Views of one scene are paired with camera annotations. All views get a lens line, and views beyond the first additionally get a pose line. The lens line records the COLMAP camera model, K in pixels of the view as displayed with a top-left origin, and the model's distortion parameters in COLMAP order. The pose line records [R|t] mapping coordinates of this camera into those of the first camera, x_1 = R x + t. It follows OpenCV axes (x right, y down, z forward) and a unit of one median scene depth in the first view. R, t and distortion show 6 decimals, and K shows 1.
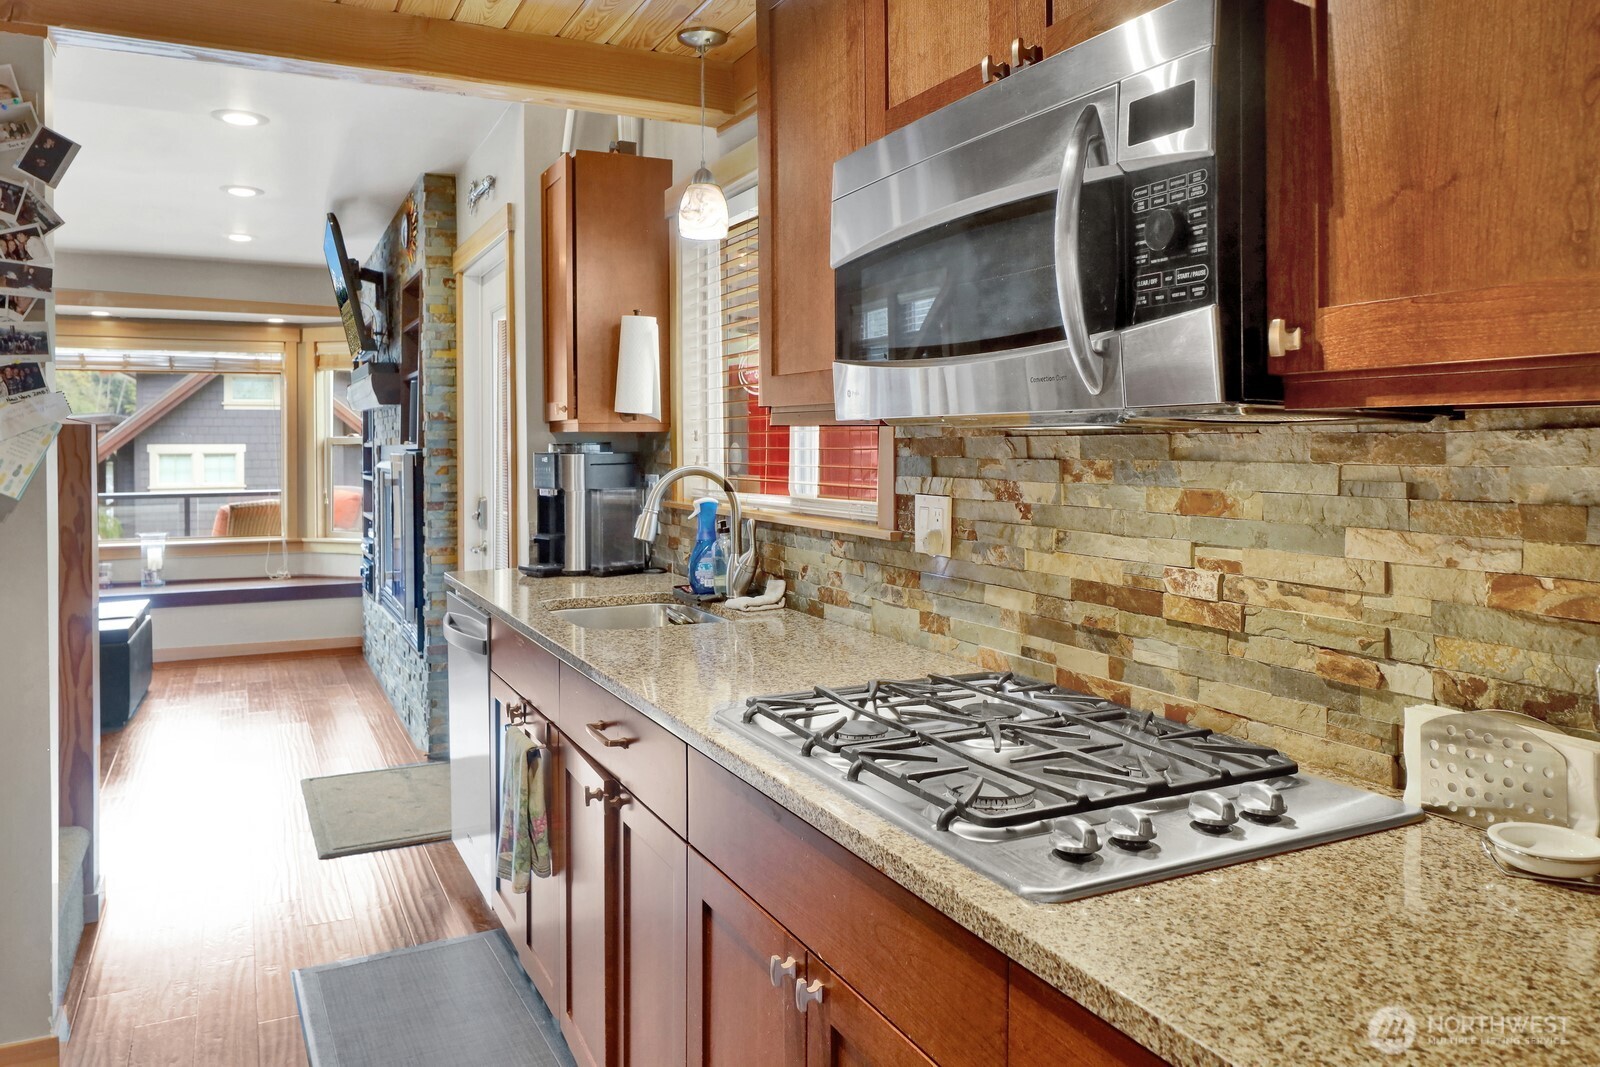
lens RADIAL K [[1090.6, 0, 736.4], [0, 1090.6, 453.8], [0, 0, 1]] dist [0.009085, -0.012165]
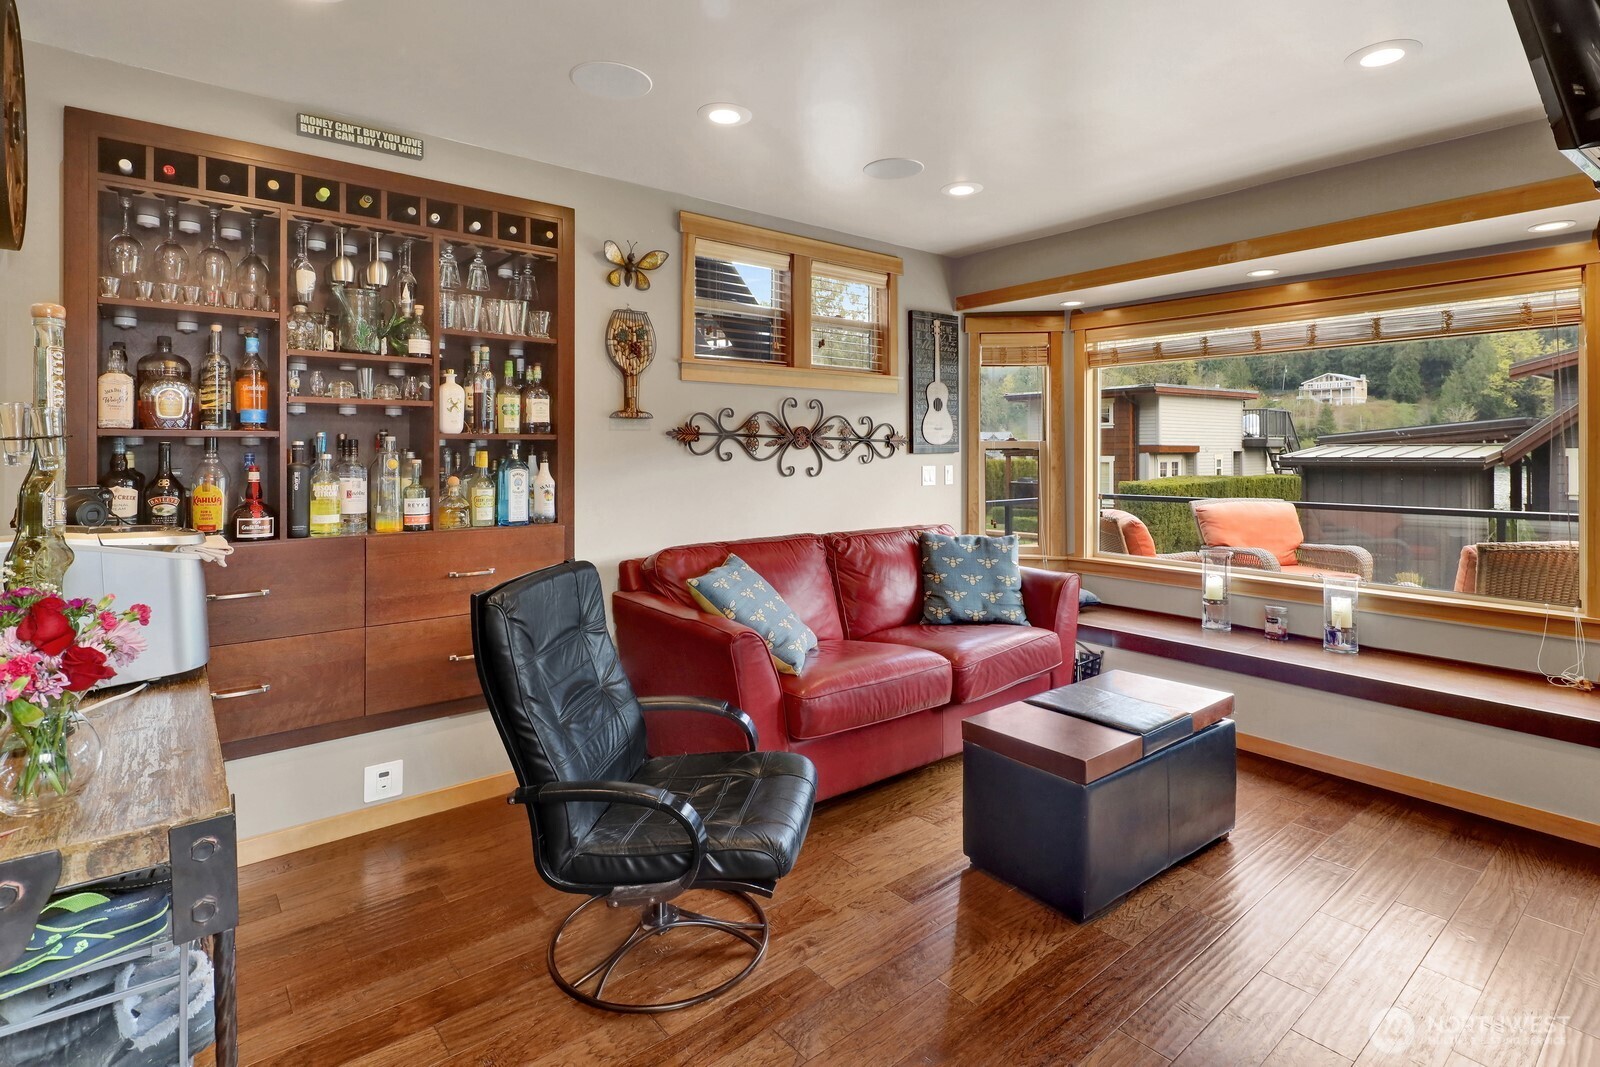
lens RADIAL K [[795.9, 0, 787.2], [0, 795.9, 445.6], [0, 0, 1]] dist [0.007148, -0.008277]
pose [[0.253008, -0.002262, -0.967461, -0.122030], [-0.009753, 0.999940, -0.004888, -0.003988], [0.967415, 0.010672, 0.252971, 0.504774]]
